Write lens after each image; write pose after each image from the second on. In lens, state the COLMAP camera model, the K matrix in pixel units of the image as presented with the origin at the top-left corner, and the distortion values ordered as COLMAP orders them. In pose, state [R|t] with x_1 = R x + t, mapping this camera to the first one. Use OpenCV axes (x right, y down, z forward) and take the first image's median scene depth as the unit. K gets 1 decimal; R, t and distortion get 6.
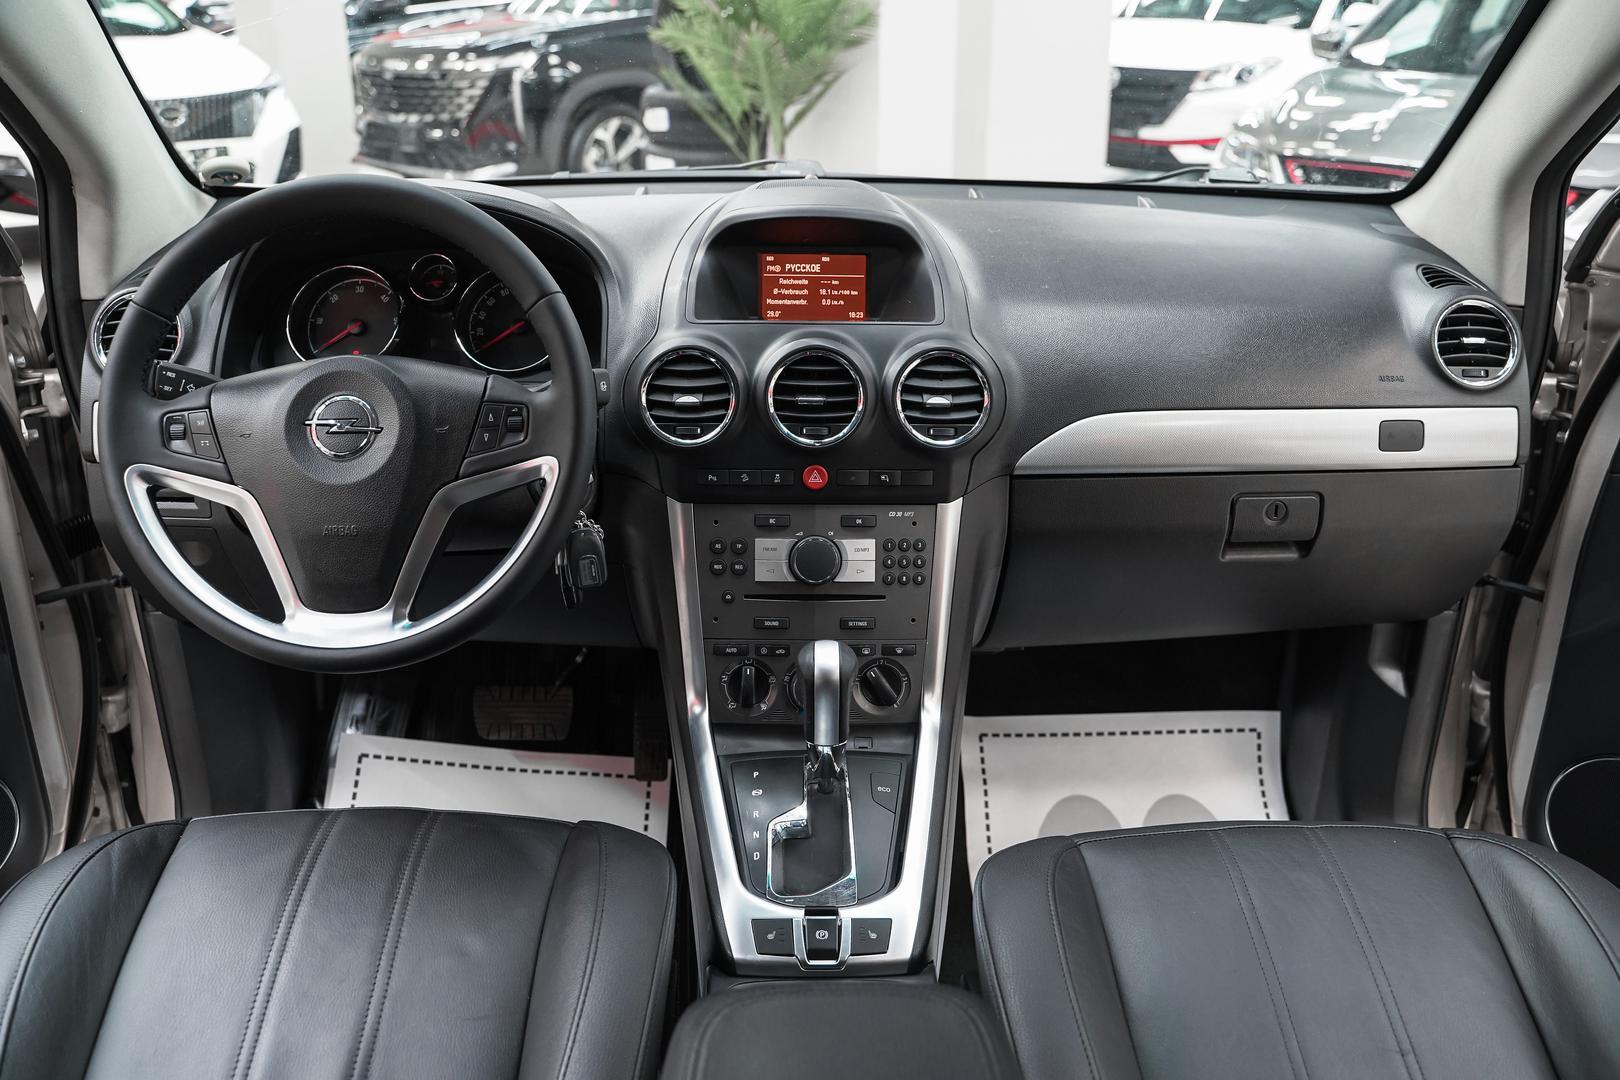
lens RADIAL K [[1377.5, 0, 837.2], [0, 1377.5, 534.7], [0, 0, 1]] dist [-0.116288, 0.097868]
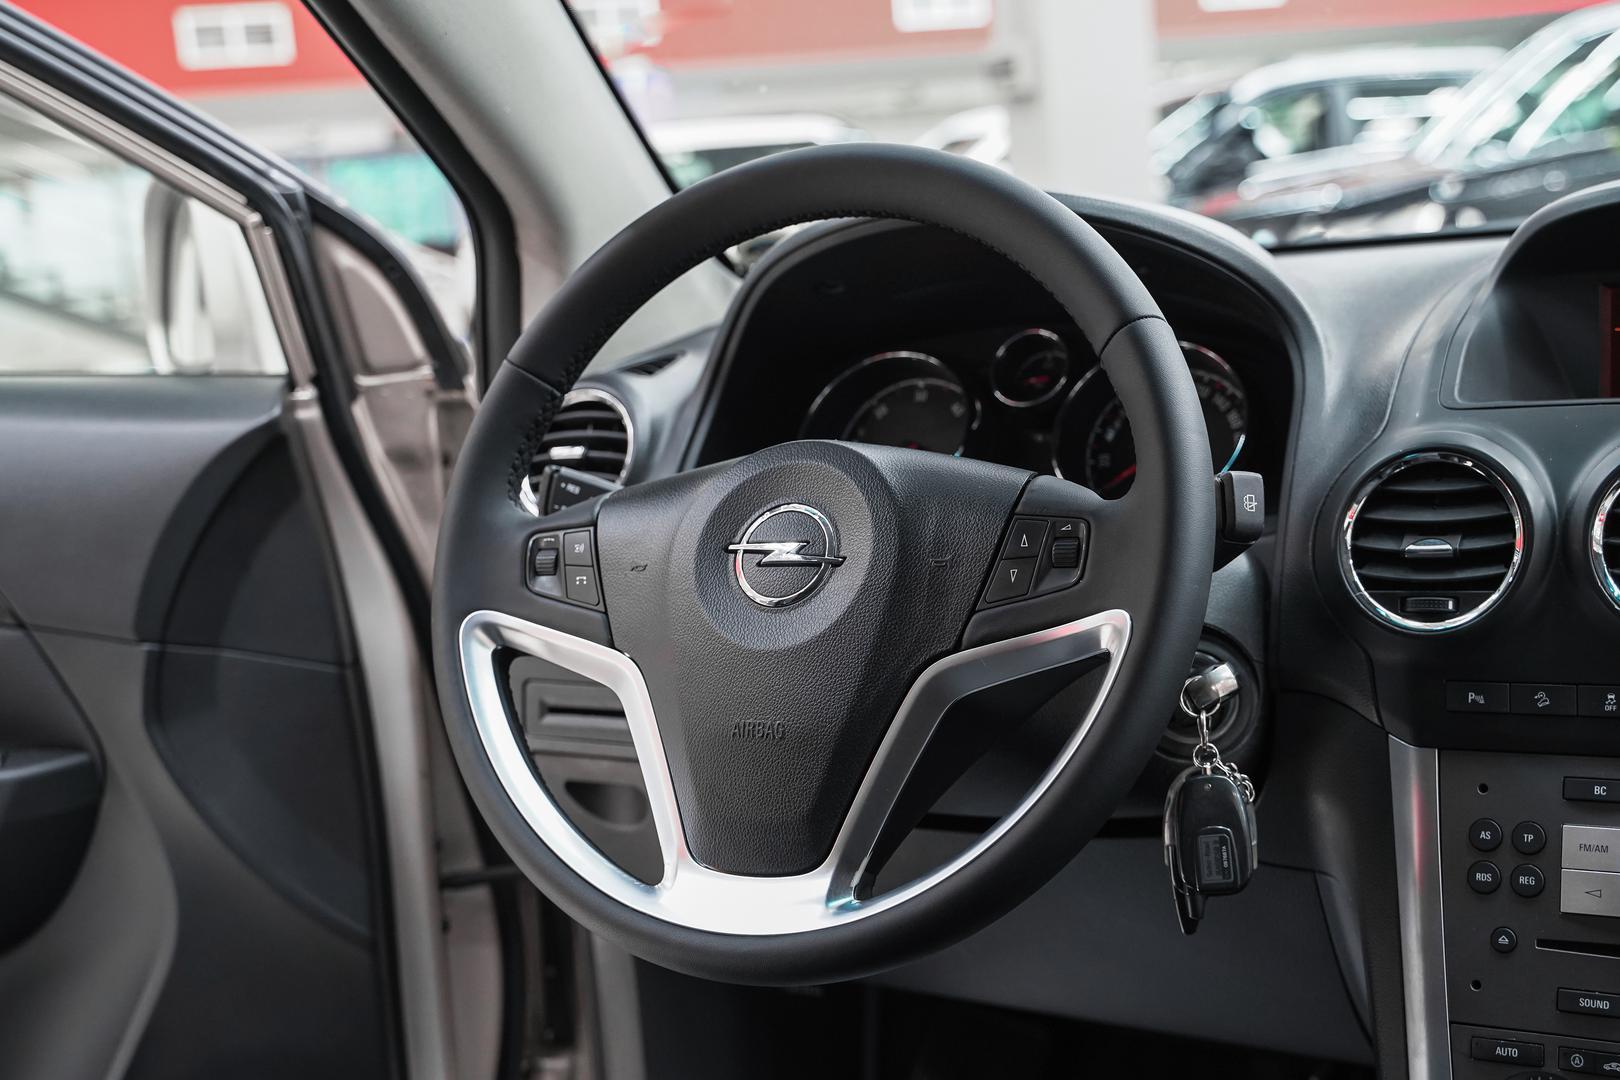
lens RADIAL K [[2123.9, 0, 810.0], [0, 2123.9, 540.0], [0, 0, 1]] dist [0.022334, 0.032684]
pose [[0.869492, -0.007529, -0.493890, 0.083752], [-0.098704, 0.977069, -0.188662, 0.073587], [0.483985, 0.212789, 0.848811, 0.195690]]
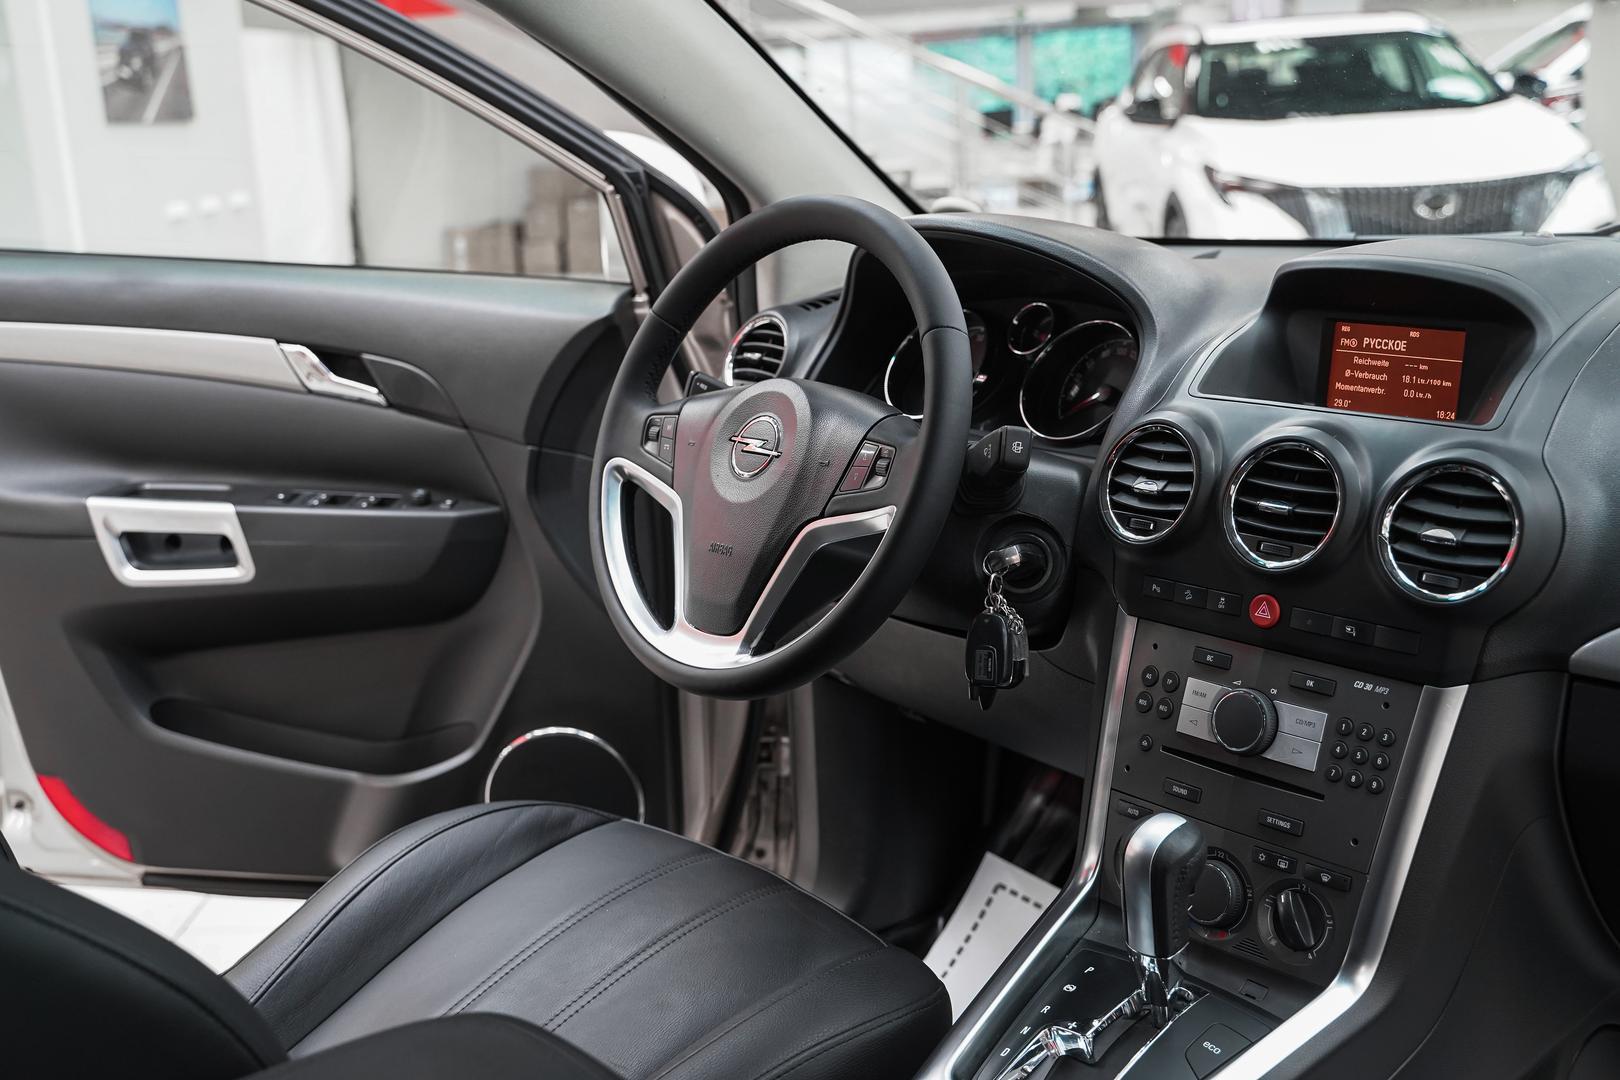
lens RADIAL K [[1764.9, 0, 753.2], [0, 1764.9, 513.8], [0, 0, 1]] dist [-0.031581, 0.035916]
pose [[0.611035, 0.136158, -0.779806, 0.539097], [-0.243819, 0.969577, -0.021756, -0.004587], [0.753120, 0.203425, 0.625643, 0.187169]]
